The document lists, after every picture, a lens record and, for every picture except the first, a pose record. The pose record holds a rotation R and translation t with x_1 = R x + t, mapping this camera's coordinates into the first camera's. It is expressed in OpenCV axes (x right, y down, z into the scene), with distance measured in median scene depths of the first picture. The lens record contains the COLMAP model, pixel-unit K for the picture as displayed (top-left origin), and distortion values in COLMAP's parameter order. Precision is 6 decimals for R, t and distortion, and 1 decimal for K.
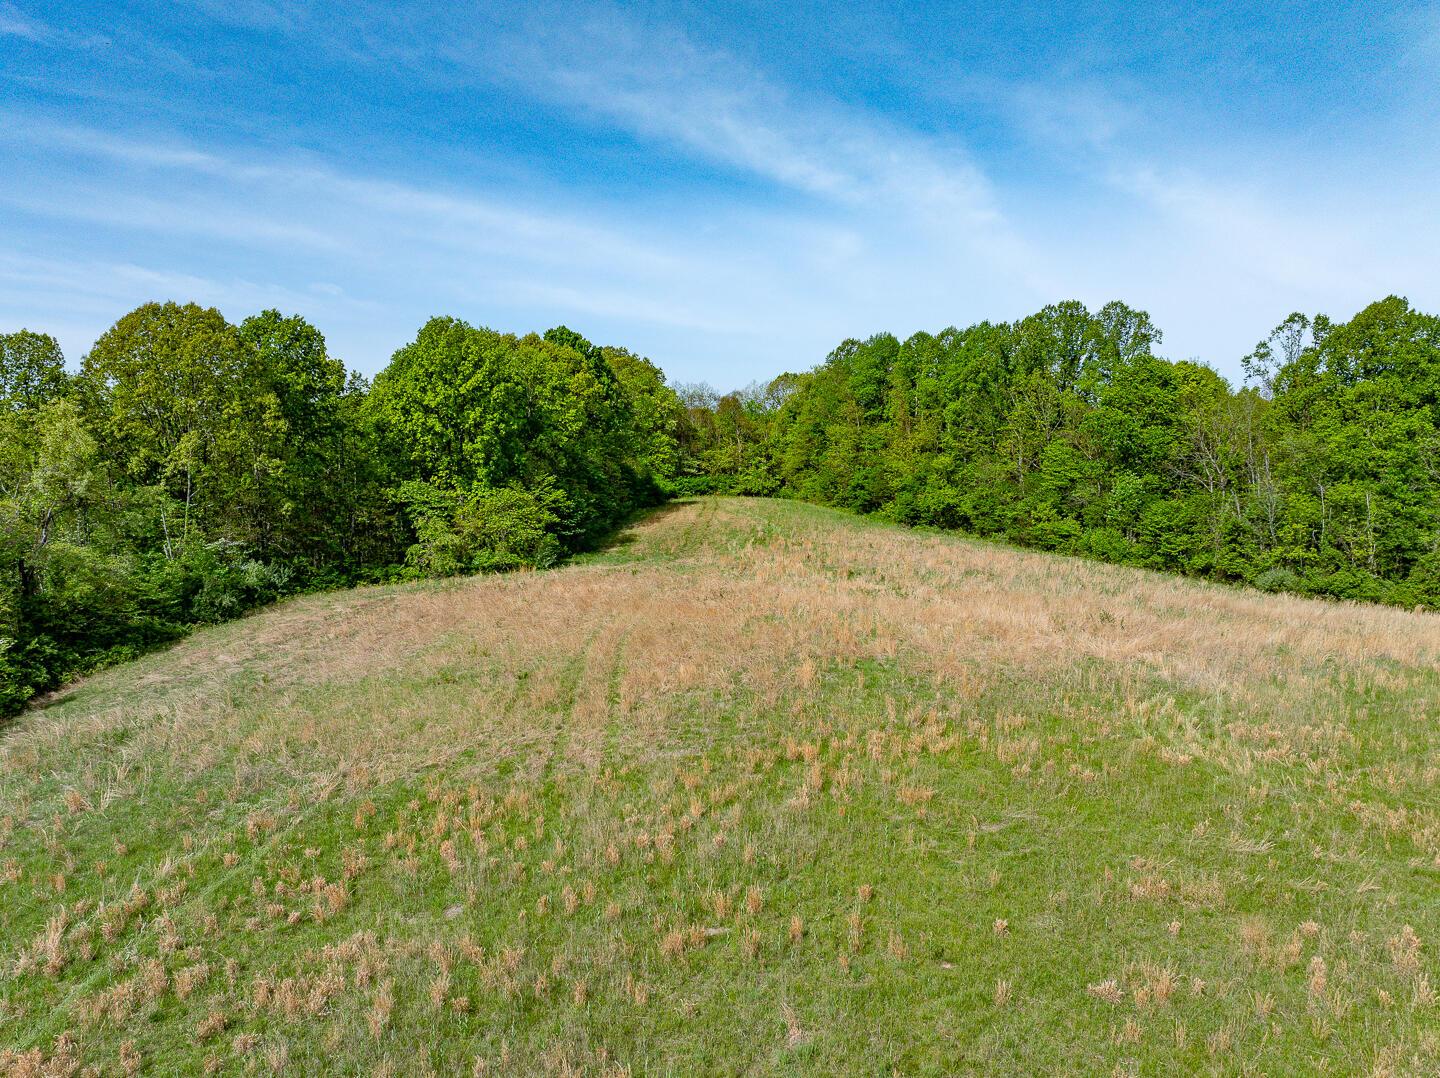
lens RADIAL K [[1022.9, 0, 724.0], [0, 1022.9, 535.4], [0, 0, 1]] dist [-0.045507, 0.017193]
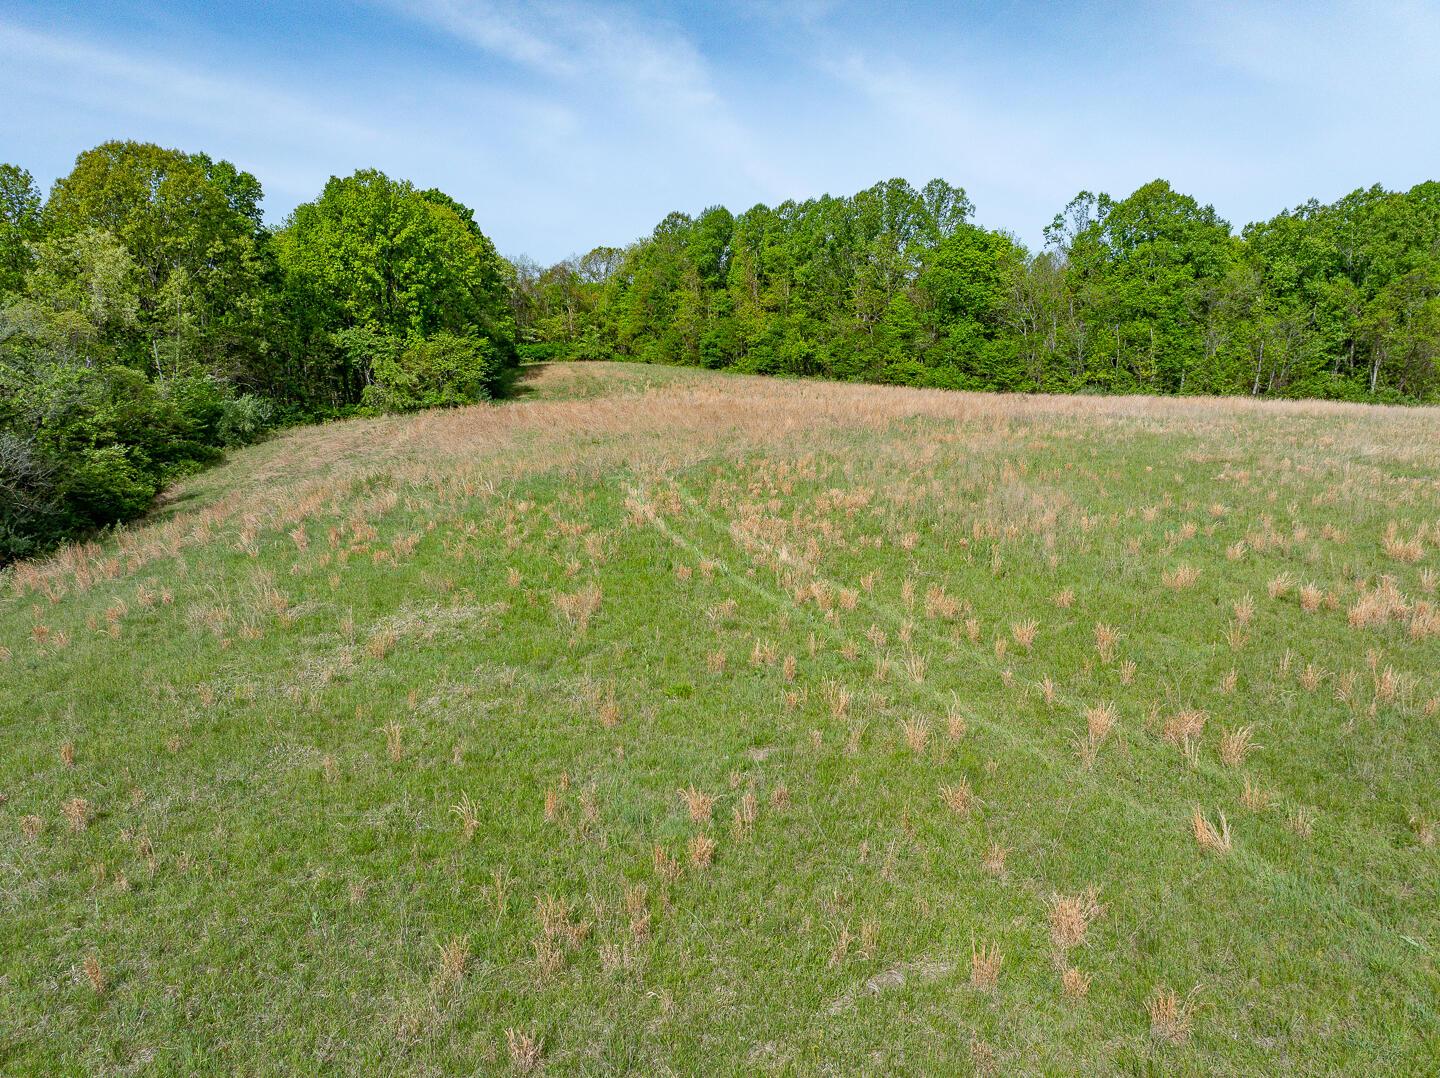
lens RADIAL K [[1022.9, 0, 722.0], [0, 1022.9, 548.4], [0, 0, 1]] dist [-0.045507, 0.017193]
pose [[0.966266, -0.055323, 0.251533, -0.174818], [0.026368, 0.992774, 0.117063, 0.050435], [-0.256192, -0.106481, 0.960743, -0.114309]]
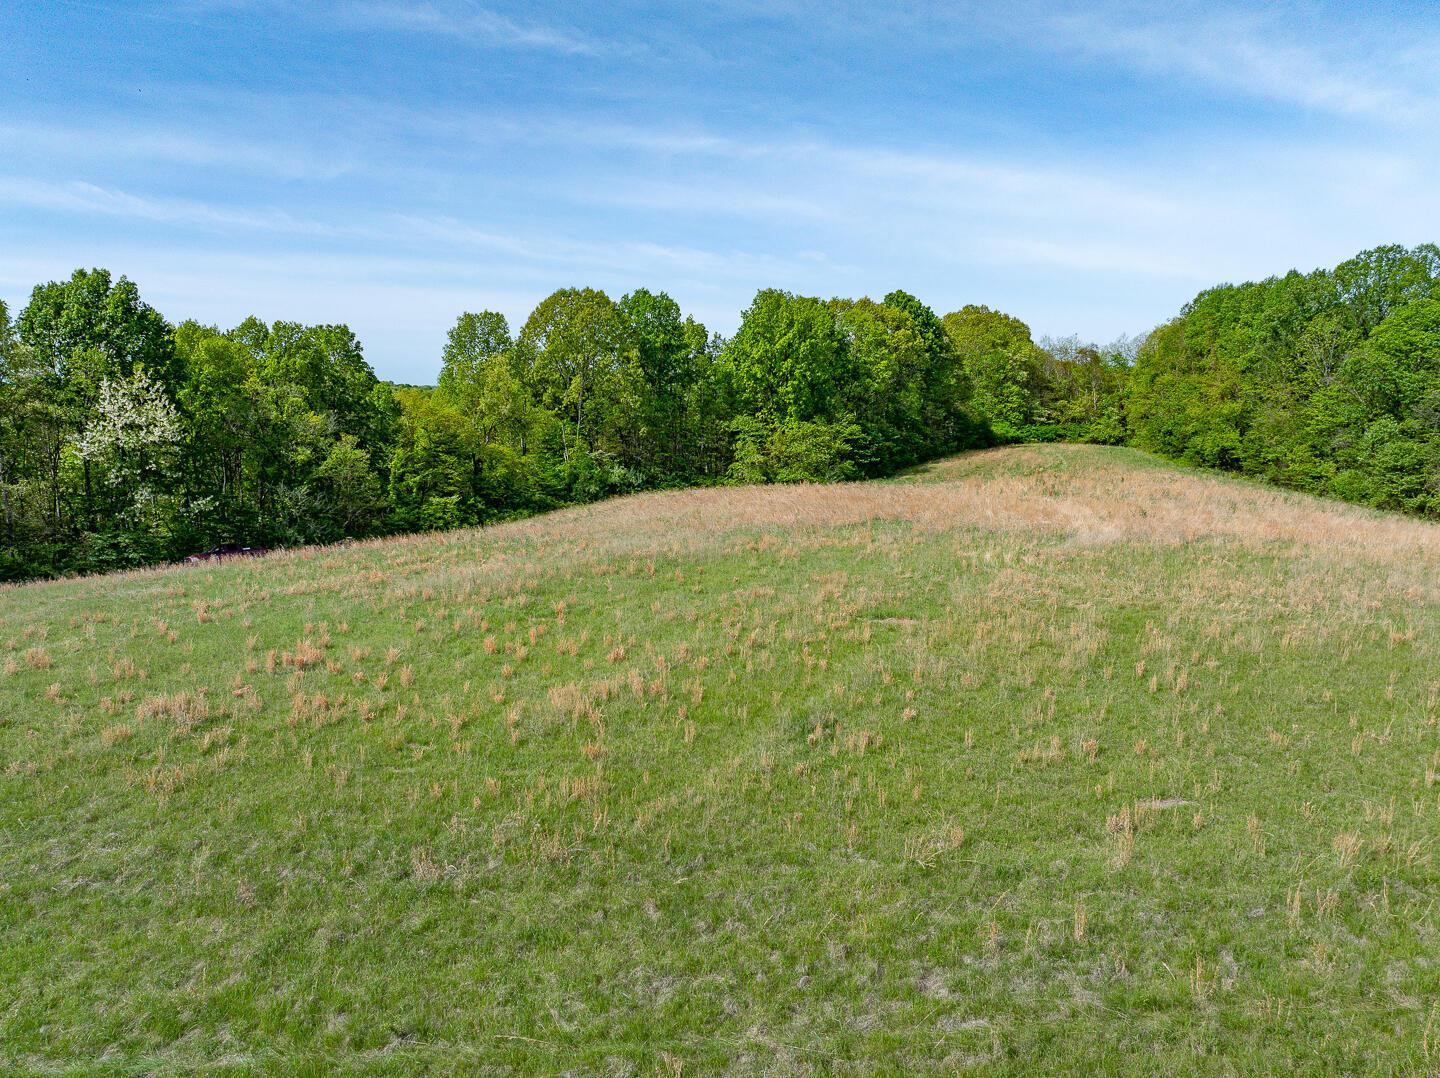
lens RADIAL K [[1022.9, 0, 707.9], [0, 1022.9, 510.9], [0, 0, 1]] dist [-0.045507, 0.017193]
pose [[0.891553, 0.053033, -0.449802, 0.213530], [-0.046180, 0.998589, 0.026202, 0.031464], [0.450557, -0.002589, 0.892744, -0.167391]]
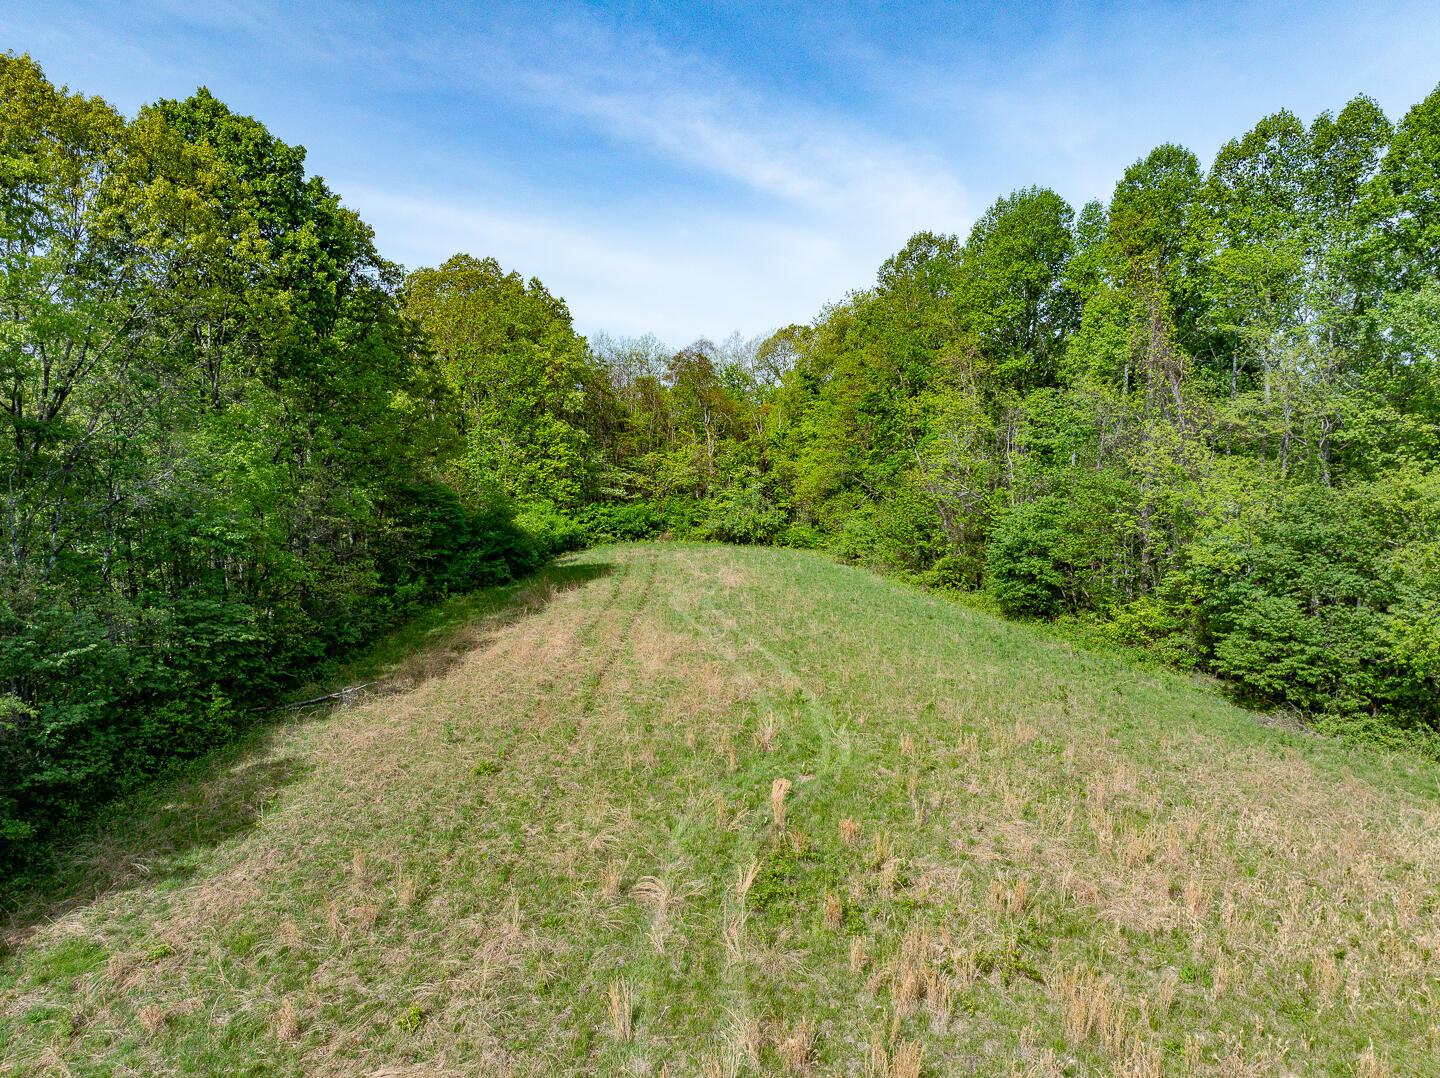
lens RADIAL K [[1022.9, 0, 734.8], [0, 1022.9, 554.1], [0, 0, 1]] dist [-0.045507, 0.017193]
pose [[0.999335, -0.001406, 0.036435, 0.013616], [0.001035, 0.999947, 0.010201, -0.056335], [-0.036448, -0.010156, 0.999284, 0.733008]]
